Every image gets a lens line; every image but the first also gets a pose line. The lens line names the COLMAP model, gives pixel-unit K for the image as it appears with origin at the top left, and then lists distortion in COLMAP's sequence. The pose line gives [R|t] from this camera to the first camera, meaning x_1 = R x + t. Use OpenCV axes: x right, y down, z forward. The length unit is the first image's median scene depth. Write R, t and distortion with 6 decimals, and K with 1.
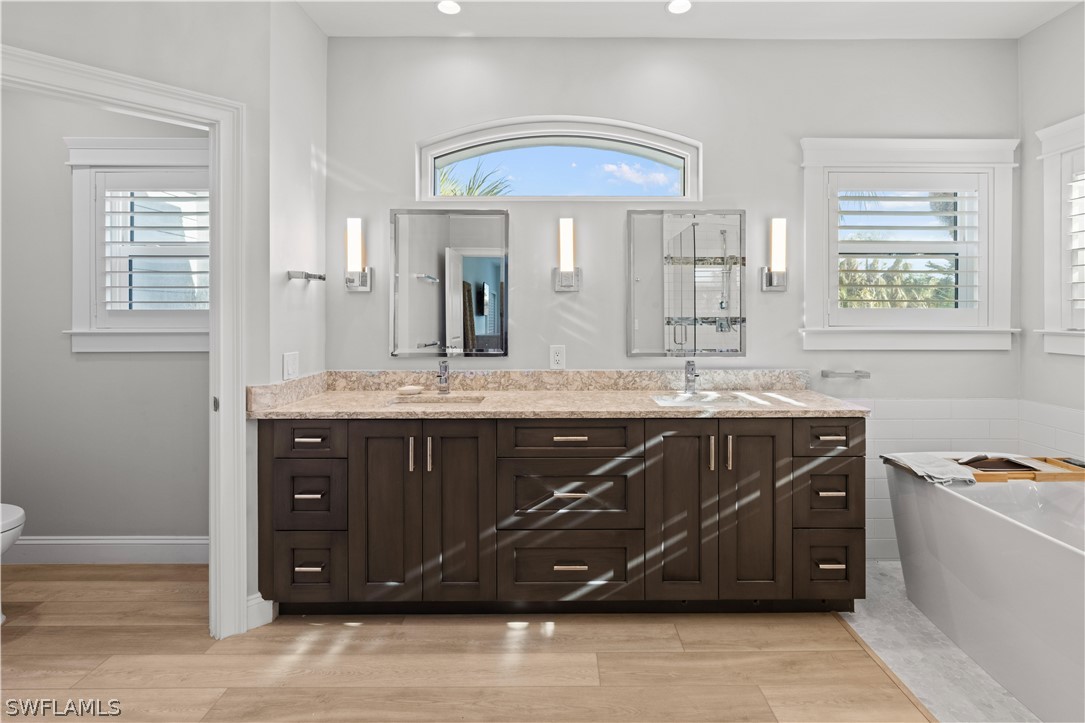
lens RADIAL K [[521.1, 0, 558.0], [0, 521.1, 311.4], [0, 0, 1]] dist [-0.001093, -0.000704]
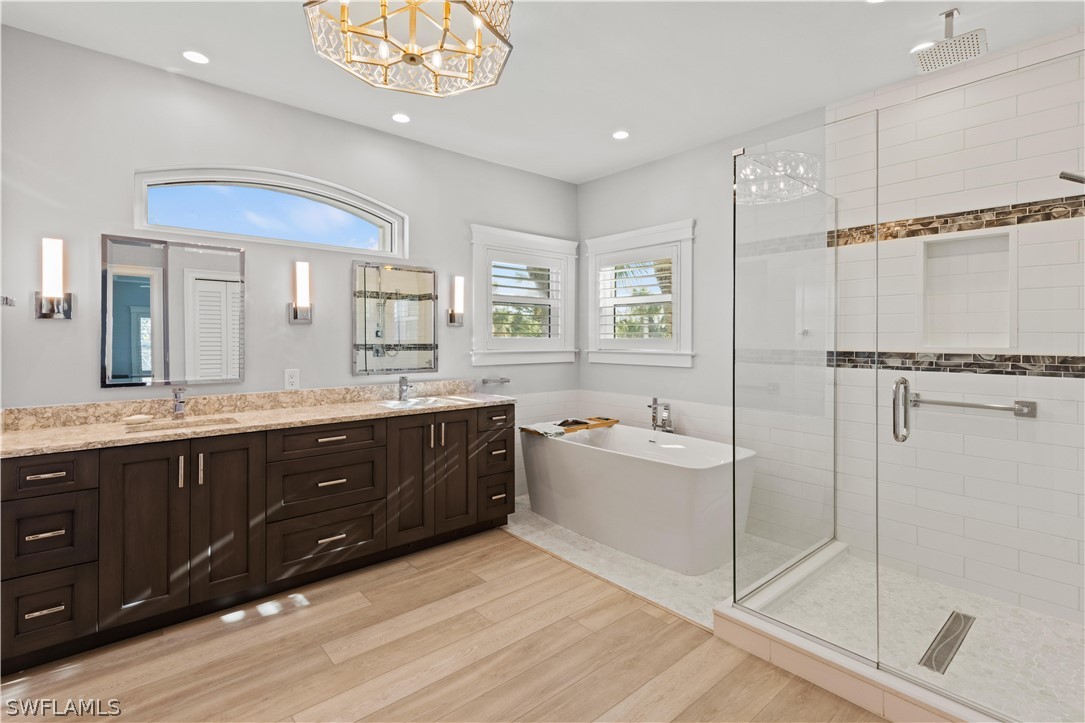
lens RADIAL K [[510.8, 0, 547.2], [0, 510.8, 338.7], [0, 0, 1]] dist [0.011210, -0.000220]
pose [[0.762485, -0.000066, 0.647006, -0.372084], [-0.000258, 1.000000, 0.000407, -0.005436], [-0.647006, -0.000477, 0.762485, -0.301492]]
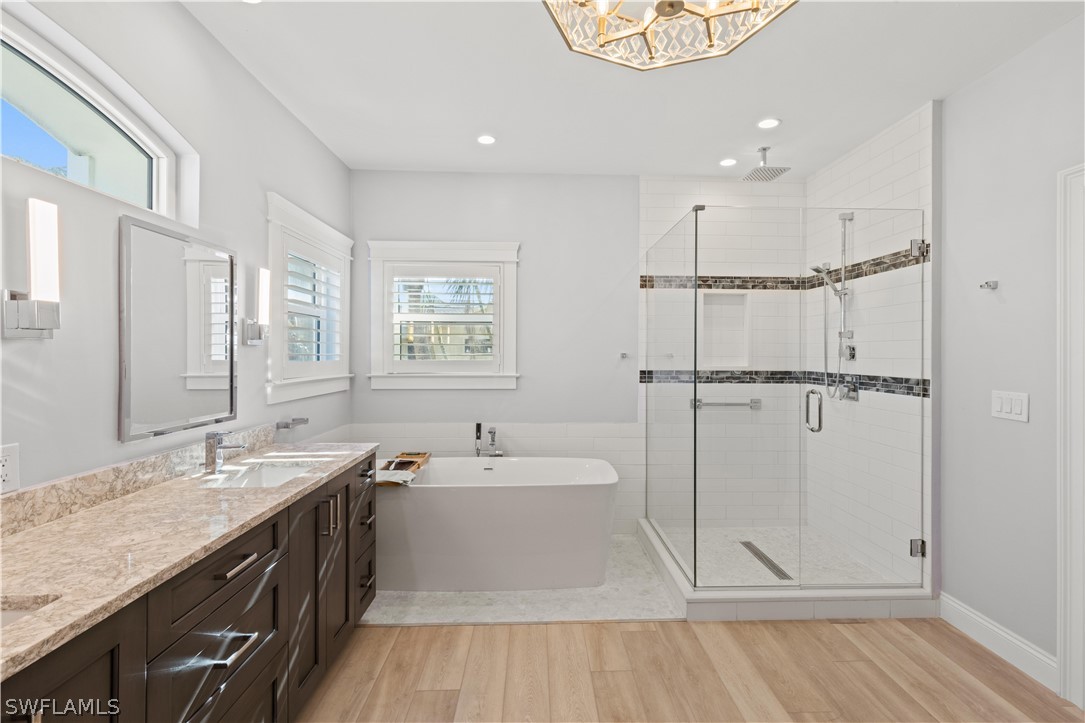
lens RADIAL K [[508.2, 0, 546.7], [0, 508.2, 353.3], [0, 0, 1]] dist [0.011836, -0.000211]
pose [[-0.022967, 0.000171, 0.999736, -0.612854], [-0.000321, 1.000000, -0.000179, -0.028578], [-0.999736, -0.000325, -0.022967, 0.589306]]
